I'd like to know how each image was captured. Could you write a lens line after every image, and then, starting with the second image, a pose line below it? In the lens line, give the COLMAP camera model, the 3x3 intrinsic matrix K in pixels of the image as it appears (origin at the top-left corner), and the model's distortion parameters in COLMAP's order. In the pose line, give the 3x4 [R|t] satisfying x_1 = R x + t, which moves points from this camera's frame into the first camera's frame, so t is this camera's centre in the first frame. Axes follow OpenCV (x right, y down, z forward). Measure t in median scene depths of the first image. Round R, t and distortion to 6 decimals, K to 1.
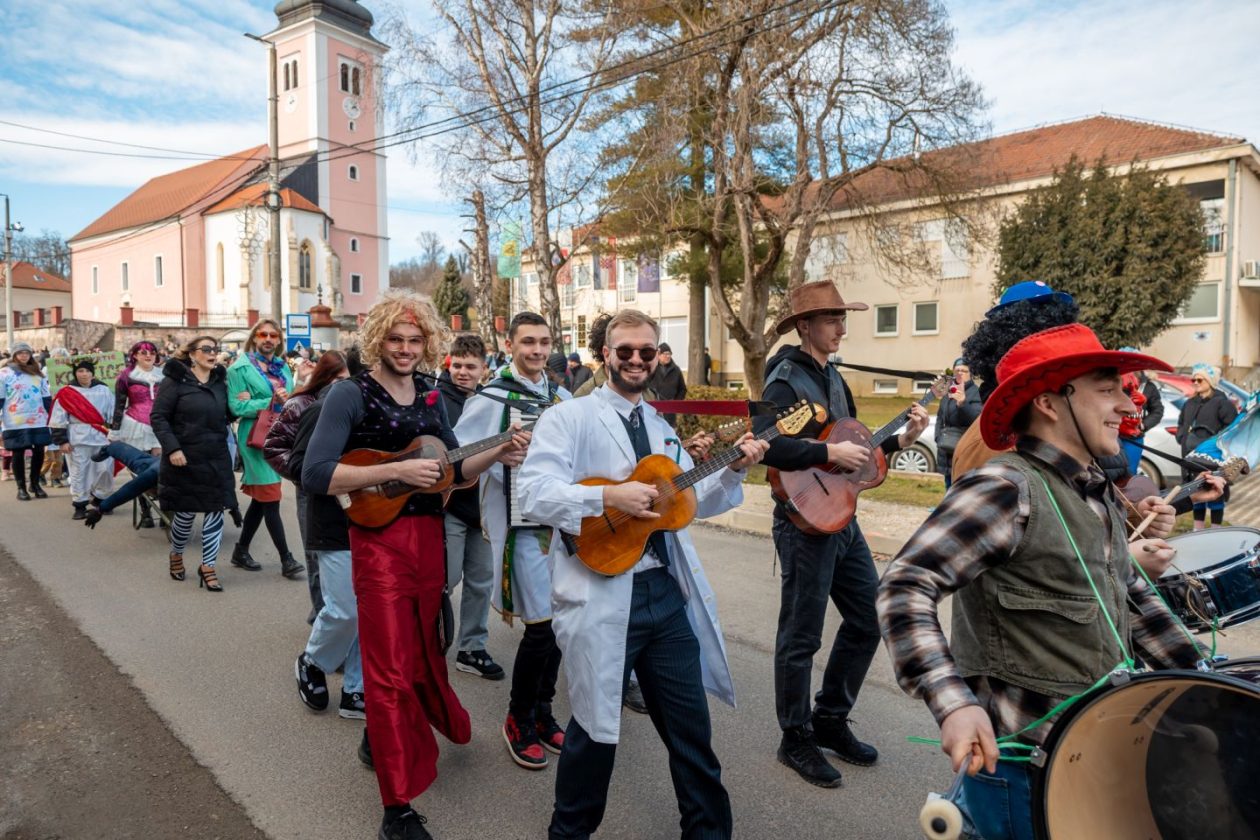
lens RADIAL K [[871.5, 0, 640.6], [0, 871.5, 421.0], [0, 0, 1]] dist [0.004448, 0.003235]
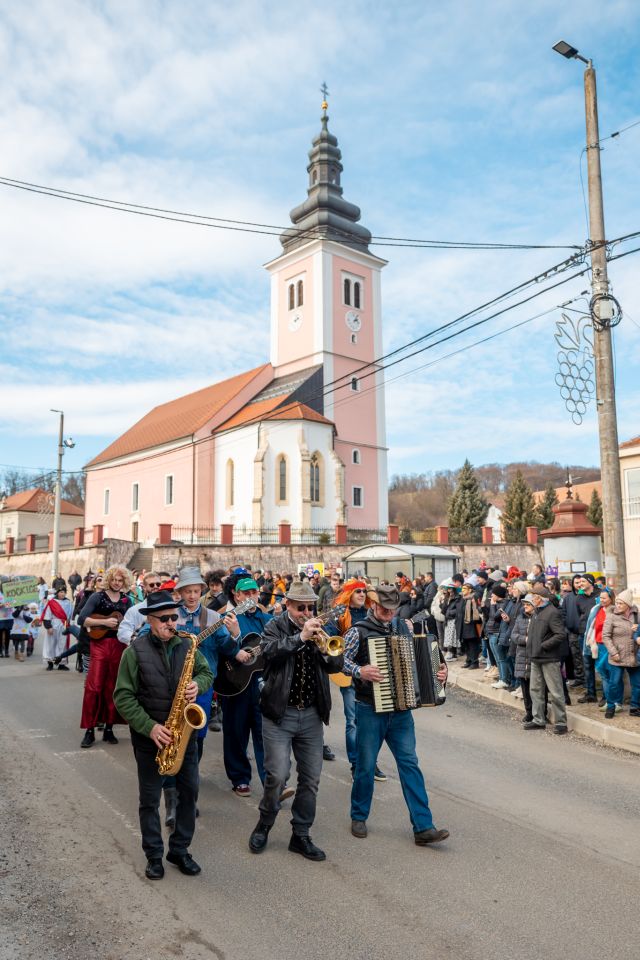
lens RADIAL K [[806.3, 0, 320.0], [0, 806.3, 480.0], [0, 0, 1]] dist [-0.008874, 0.007163]
pose [[0.969664, -0.038333, -0.241419, -0.393414], [-0.006402, 0.983307, -0.181843, -0.040334], [0.244360, 0.177872, 0.953231, 0.392493]]
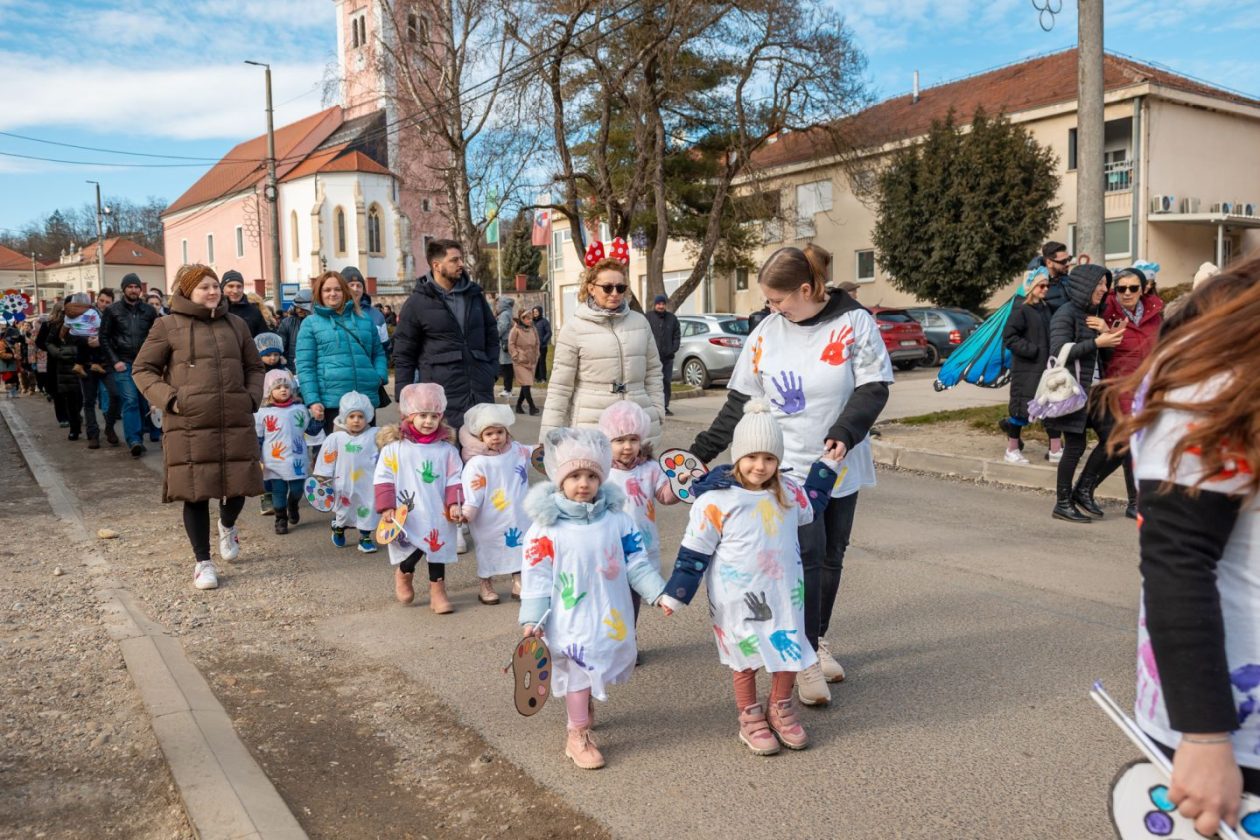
lens RADIAL K [[1103.1, 0, 628.1], [0, 1103.1, 439.1], [0, 0, 1]] dist [-0.012723, 0.009491]
pose [[0.980095, -0.010132, -0.198269, 0.315243], [0.017151, 0.999284, 0.033717, 0.044113], [0.197786, -0.036446, 0.979568, -0.367486]]
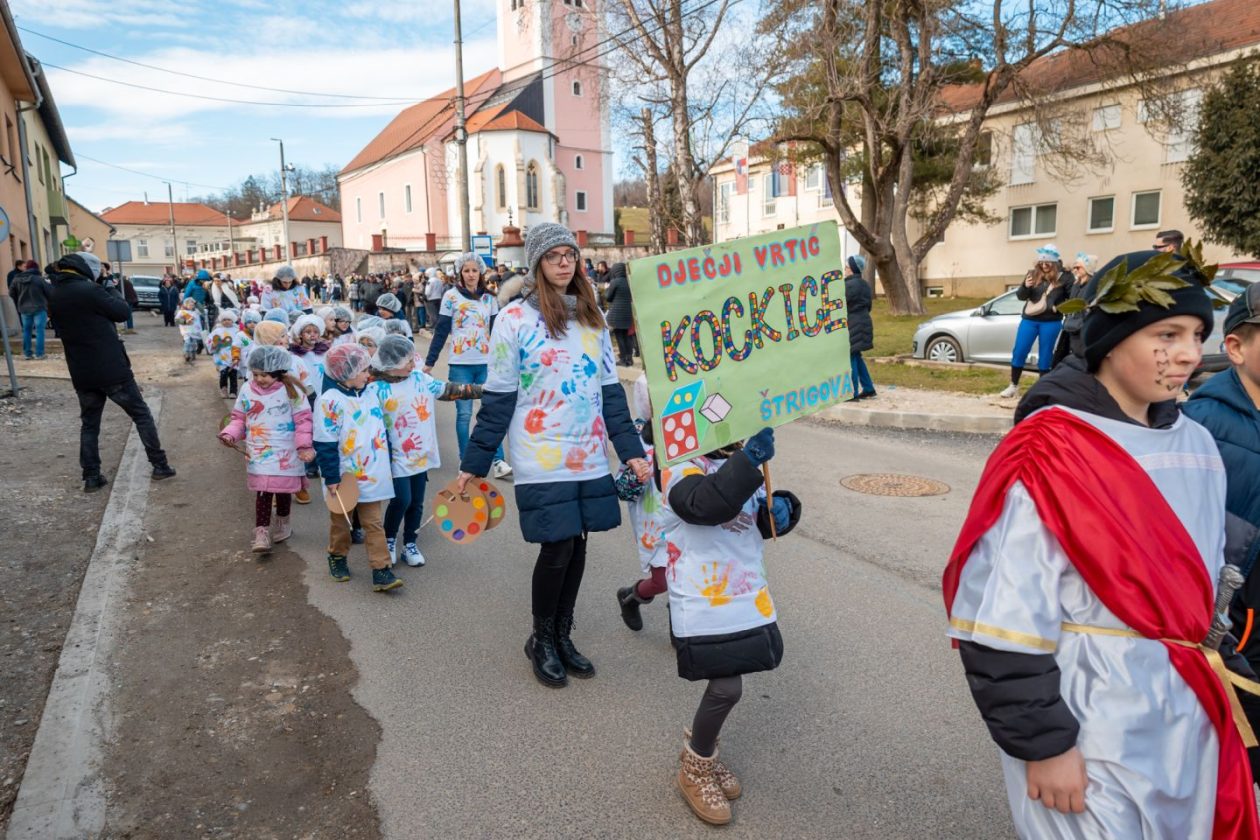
lens RADIAL K [[928.0, 0, 617.6], [0, 928.0, 442.7], [0, 0, 1]] dist [-0.000540, 0.000680]
pose [[0.952936, 0.025444, -0.302102, 0.121728], [0.007987, 0.994019, 0.108913, 0.012724], [0.303066, -0.106200, 0.947033, -0.100805]]
